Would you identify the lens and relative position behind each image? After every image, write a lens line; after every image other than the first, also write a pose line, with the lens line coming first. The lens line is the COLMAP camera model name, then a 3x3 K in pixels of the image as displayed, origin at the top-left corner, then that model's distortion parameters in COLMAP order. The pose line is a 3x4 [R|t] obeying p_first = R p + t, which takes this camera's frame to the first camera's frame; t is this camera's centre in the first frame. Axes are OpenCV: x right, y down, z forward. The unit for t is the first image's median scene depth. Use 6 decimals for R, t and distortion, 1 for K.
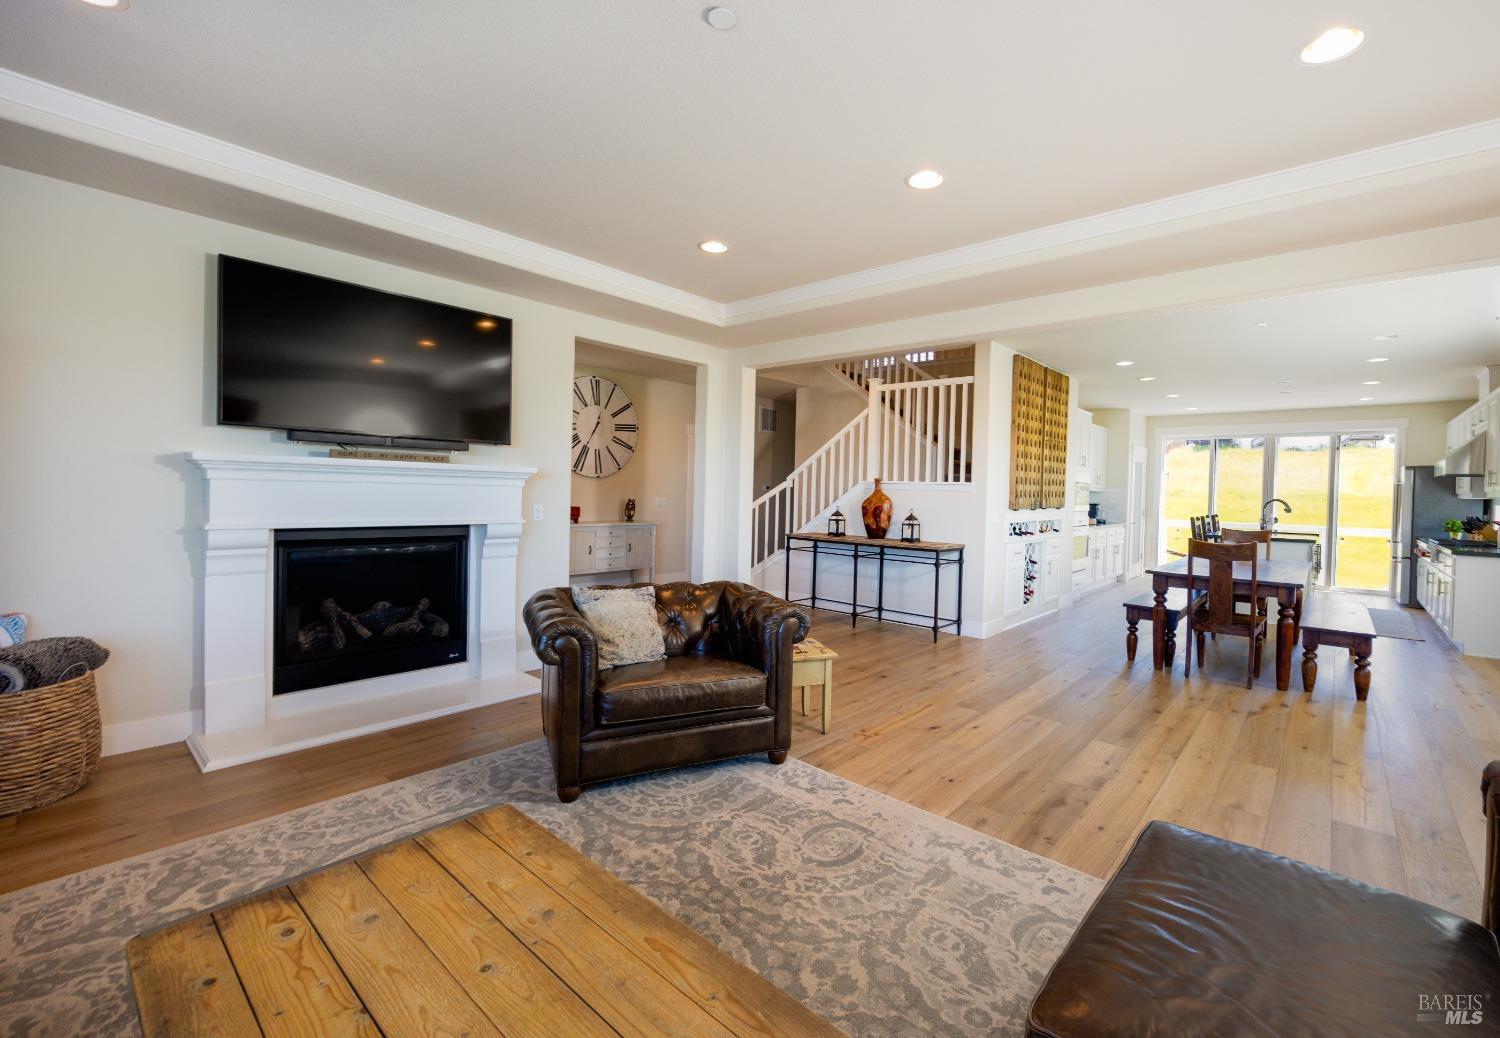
lens RADIAL K [[641.0, 0, 804.2], [0, 641.0, 495.0], [0, 0, 1]] dist [-0.004817, -0.000639]
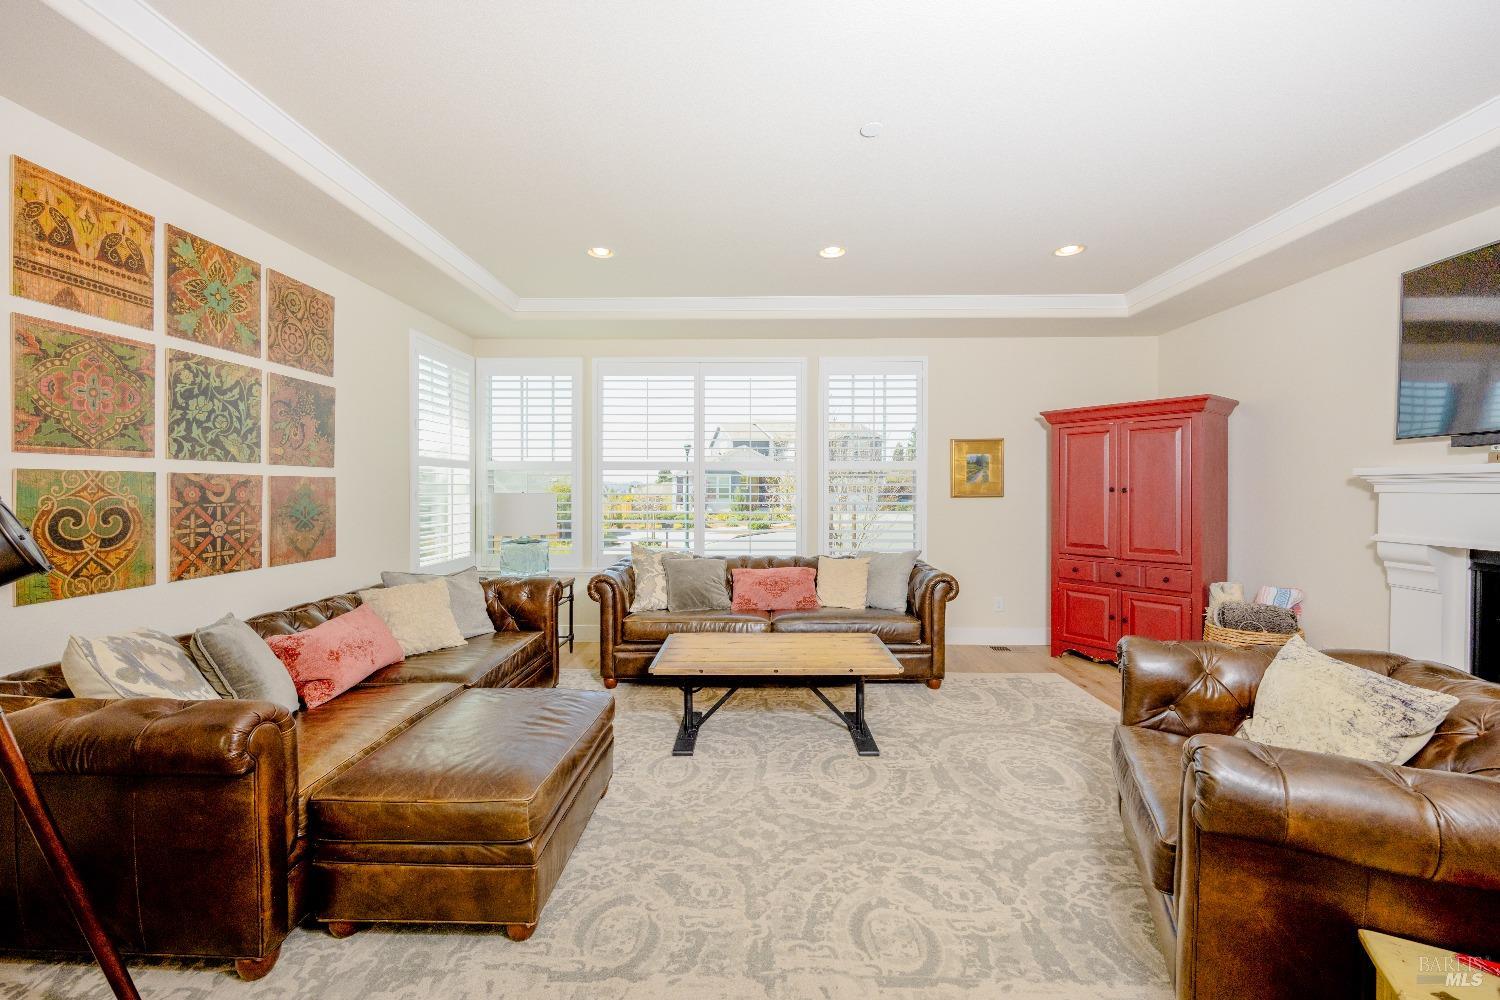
lens RADIAL K [[608.6, 0, 753.2], [0, 608.6, 492.5], [0, 0, 1]] dist [-0.006861, 0.001832]
pose [[-0.778320, -0.023135, -0.627441, 0.435219], [-0.025988, 0.999652, -0.004621, 0.004754], [0.627329, 0.012710, -0.778650, 0.968238]]
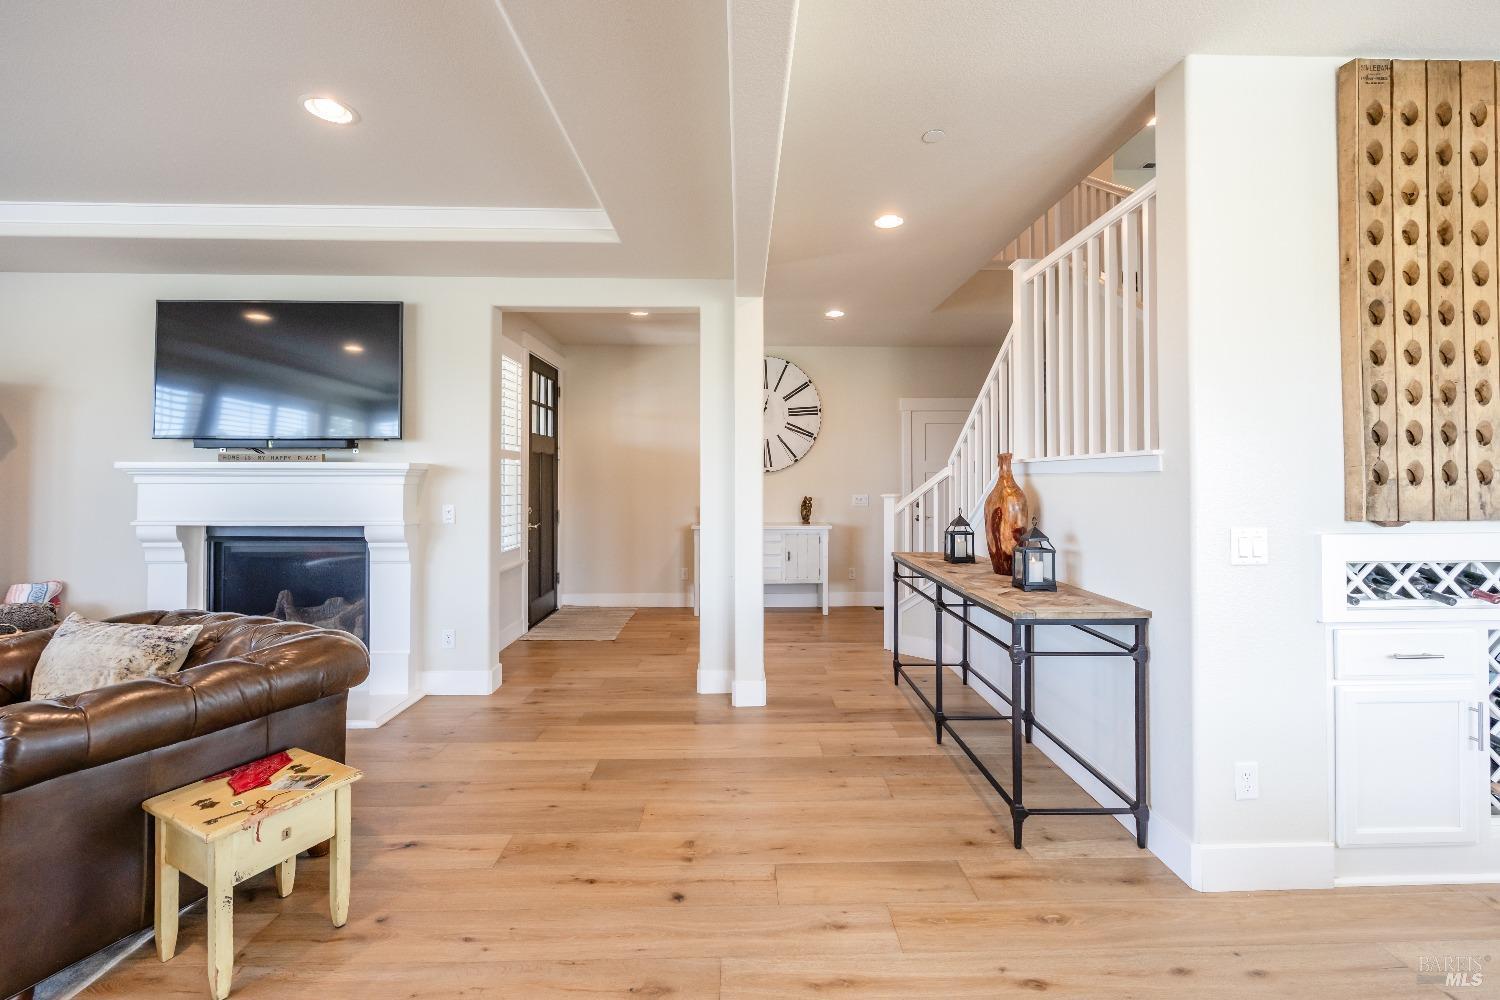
lens RADIAL K [[608.6, 0, 750.8], [0, 608.6, 475.7], [0, 0, 1]] dist [-0.006861, 0.001832]
pose [[0.654075, -0.033729, -0.755677, 0.609489], [0.012391, 0.999349, -0.033881, 0.011253], [0.756328, 0.012797, 0.654067, 0.966496]]
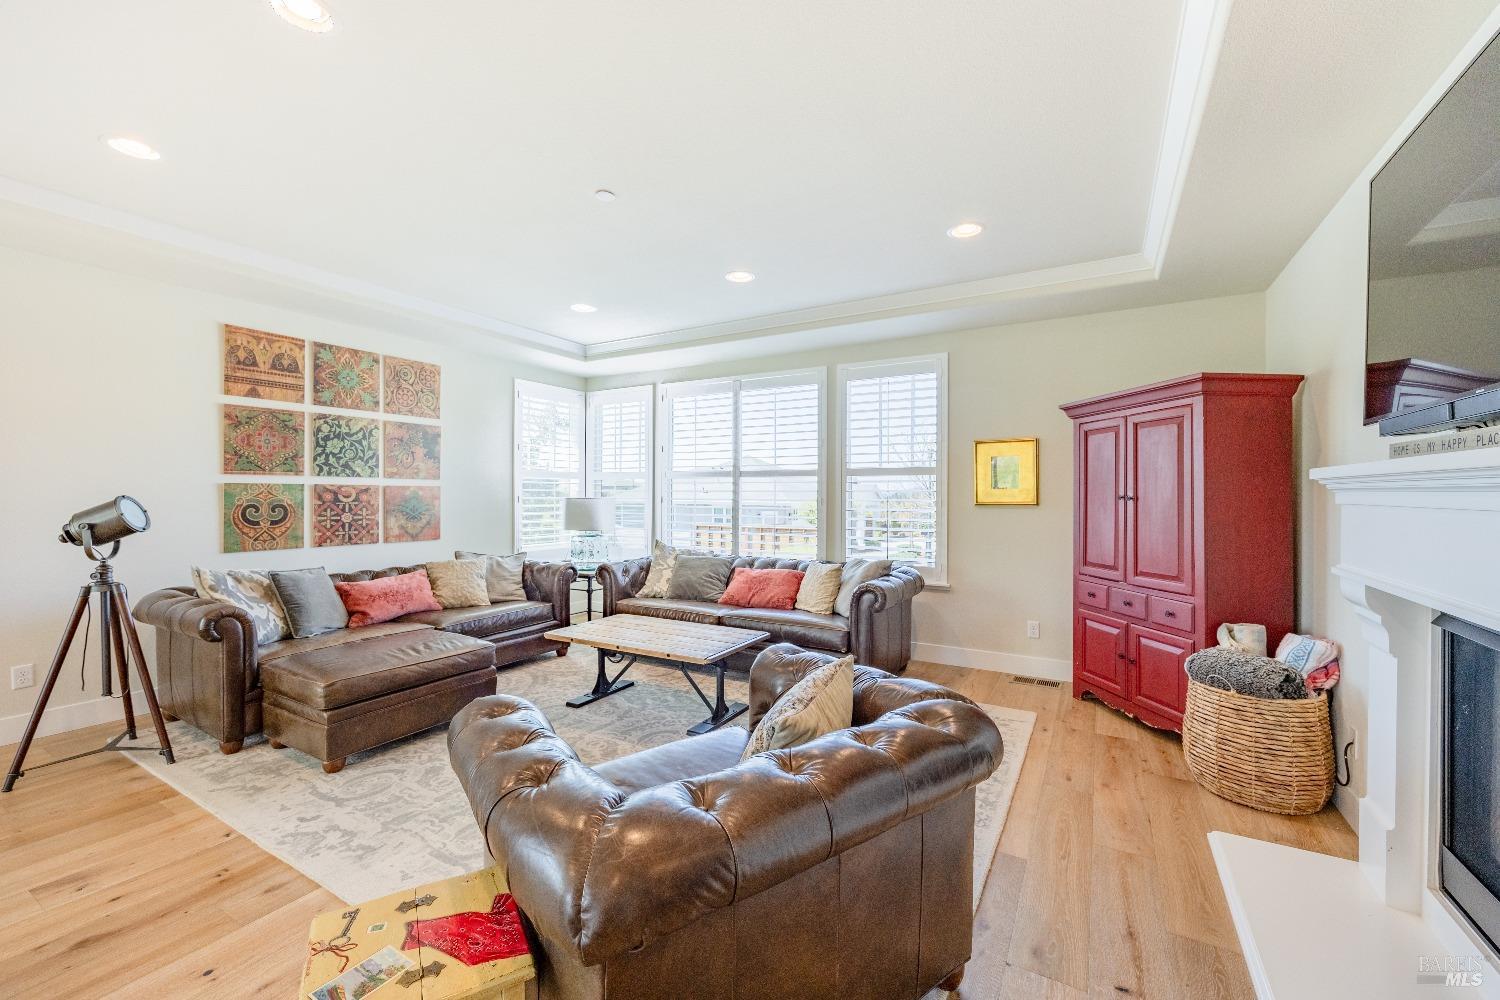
lens RADIAL K [[608.6, 0, 749.2], [0, 608.6, 495.1], [0, 0, 1]] dist [-0.006861, 0.001832]
pose [[-0.985755, -0.029889, -0.165509, -0.132265], [-0.030986, 0.999512, 0.004049, -0.013739], [0.165307, 0.009120, -0.986200, 1.340913]]
